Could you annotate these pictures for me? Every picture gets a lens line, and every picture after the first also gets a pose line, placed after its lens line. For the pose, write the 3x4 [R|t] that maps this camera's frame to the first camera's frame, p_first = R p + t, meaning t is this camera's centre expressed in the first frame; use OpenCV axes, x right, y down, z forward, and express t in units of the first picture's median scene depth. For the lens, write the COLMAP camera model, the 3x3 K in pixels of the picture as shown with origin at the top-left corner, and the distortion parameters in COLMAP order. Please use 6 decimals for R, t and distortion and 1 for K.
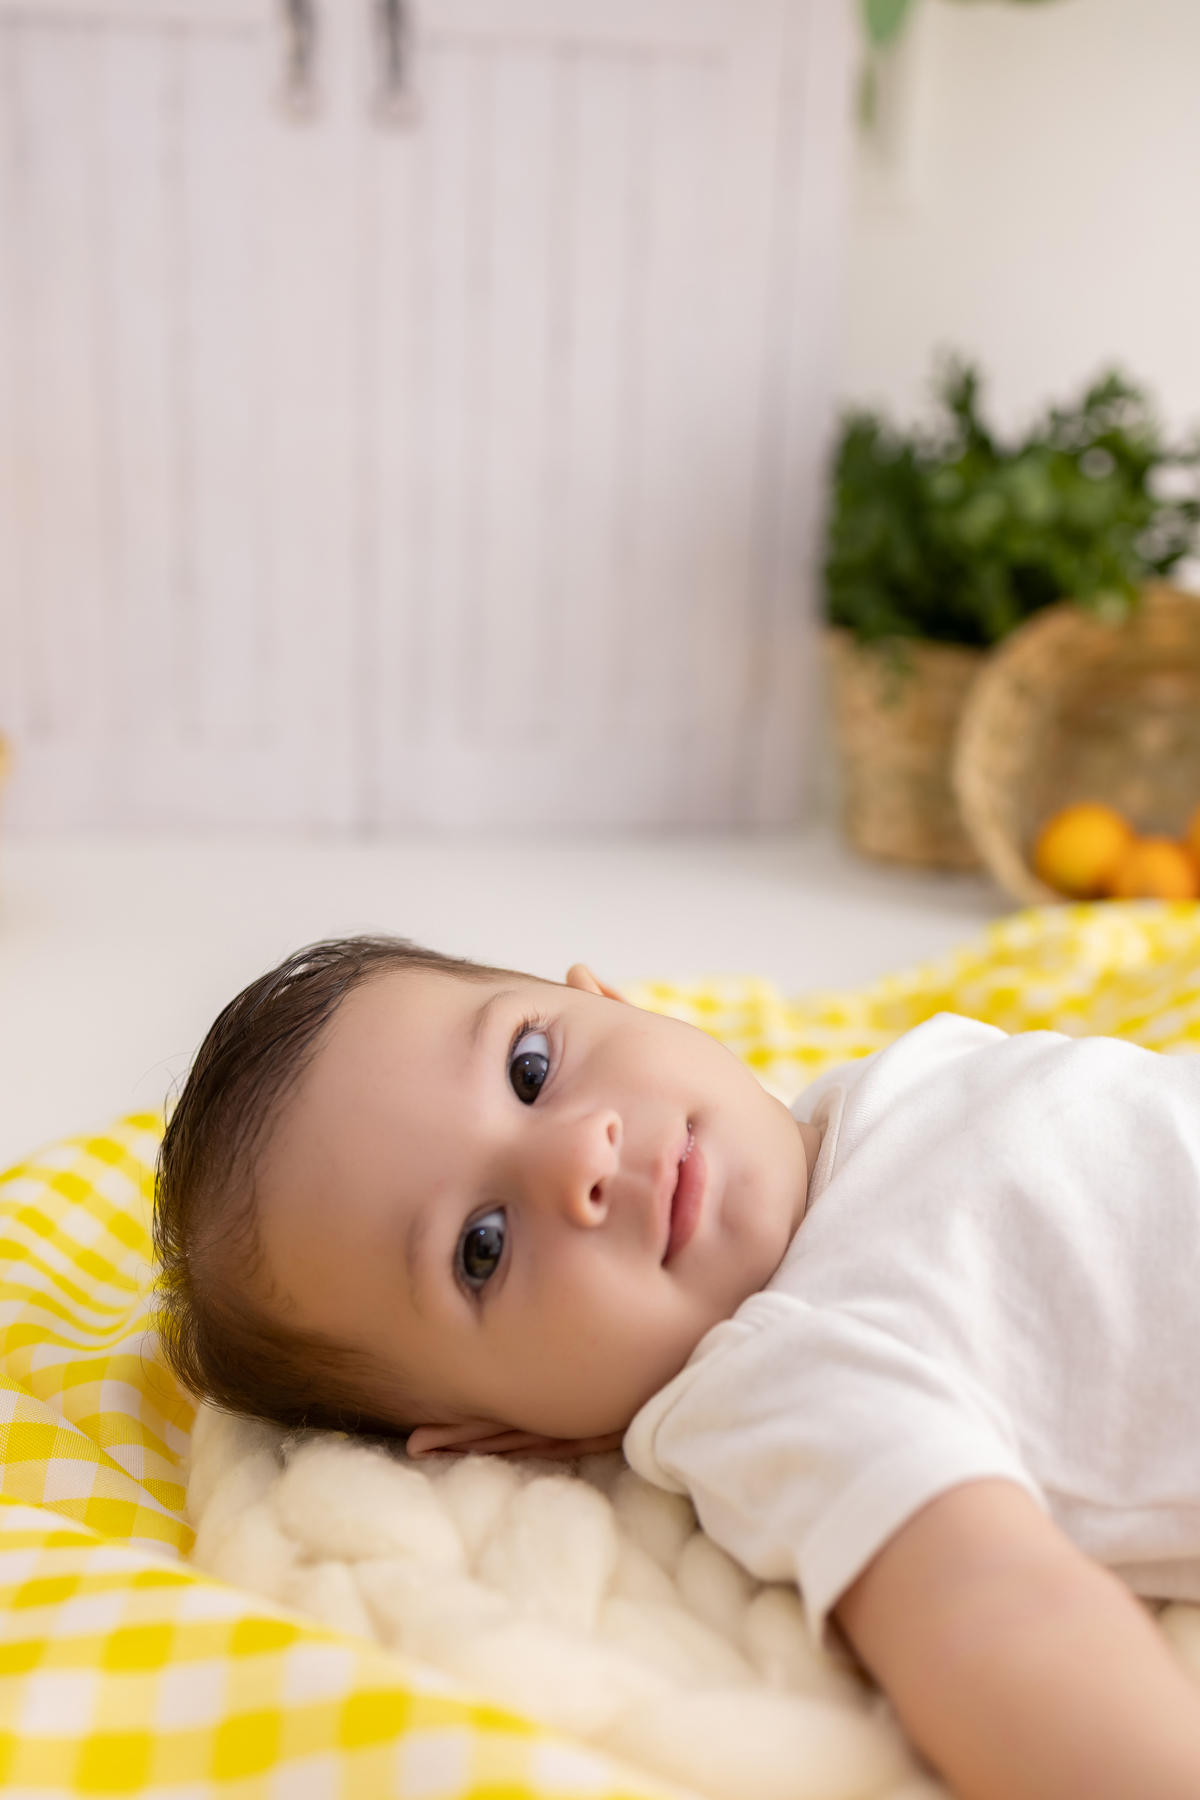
lens RADIAL K [[1881.3, 0, 600.0], [0, 1881.3, 900.0], [0, 0, 1]] dist [0.014902, 0.007108]
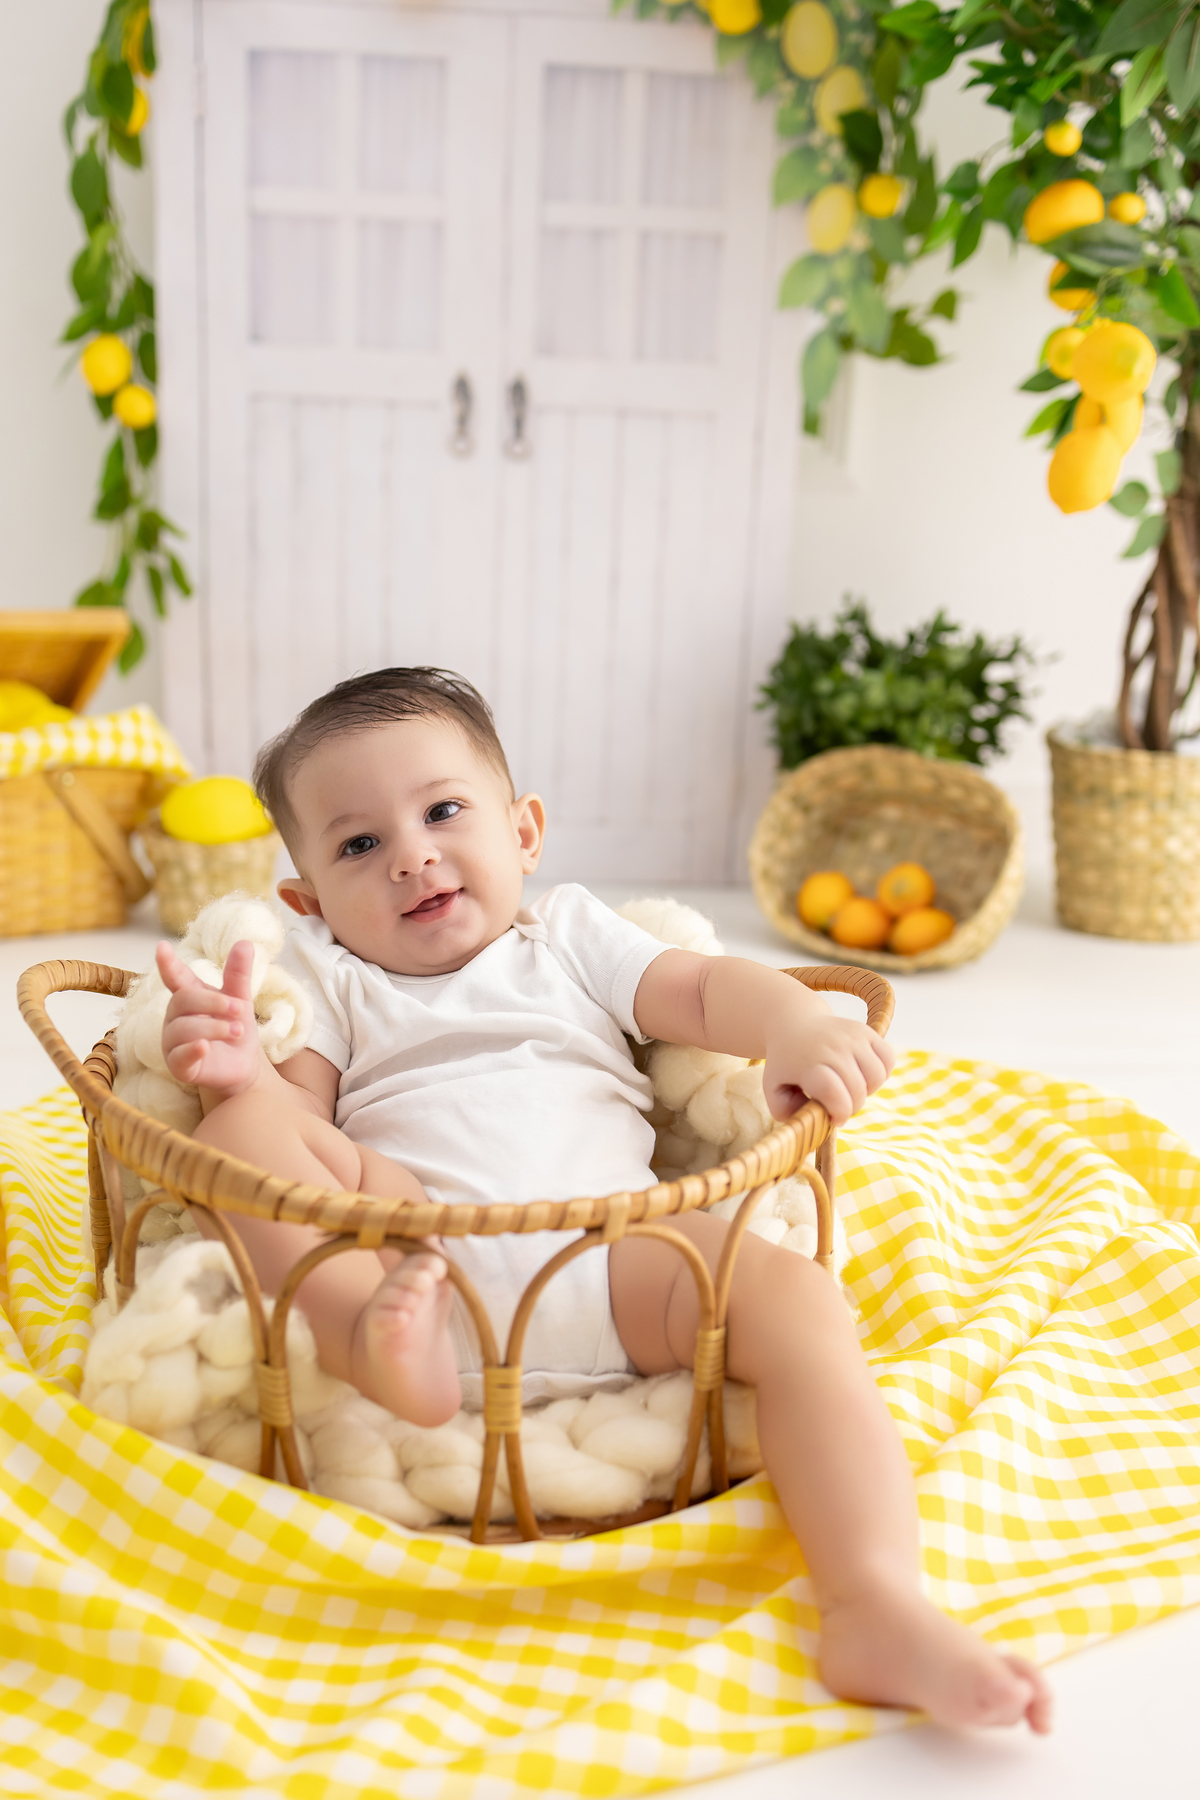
lens RADIAL K [[1795.7, 0, 600.0], [0, 1795.7, 900.0], [0, 0, 1]] dist [0.081307, -0.214742]
pose [[0.995541, 0.023625, -0.091322, 0.120639], [-0.024656, 0.999644, -0.010177, -0.004386], [0.091049, 0.012383, 0.995769, -0.587125]]
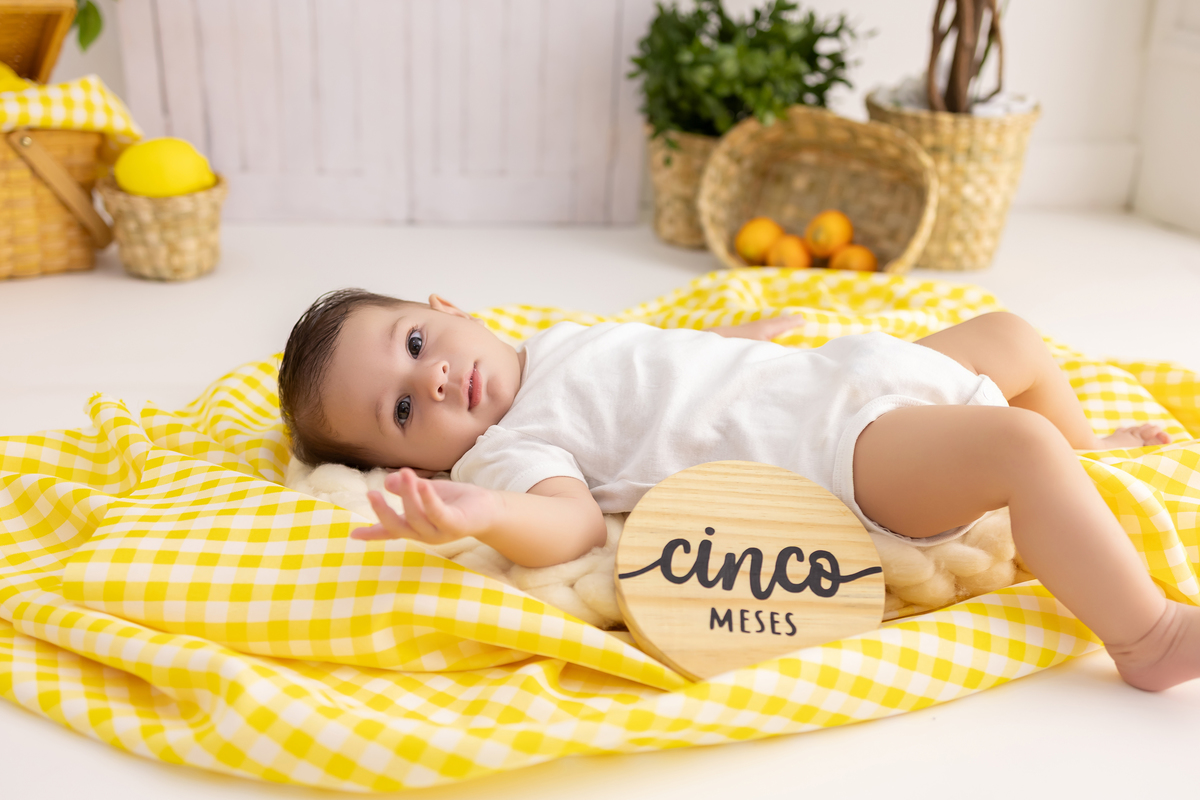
lens RADIAL K [[1239.4, 0, 601.4], [0, 1239.4, 400.1], [0, 0, 1]] dist [0.011341, -0.012521]
pose [[0.999627, 0.017304, -0.021125, 0.114682], [-0.014284, 0.990663, 0.135582, -0.032351], [0.023274, -0.135230, 0.990541, -0.332462]]
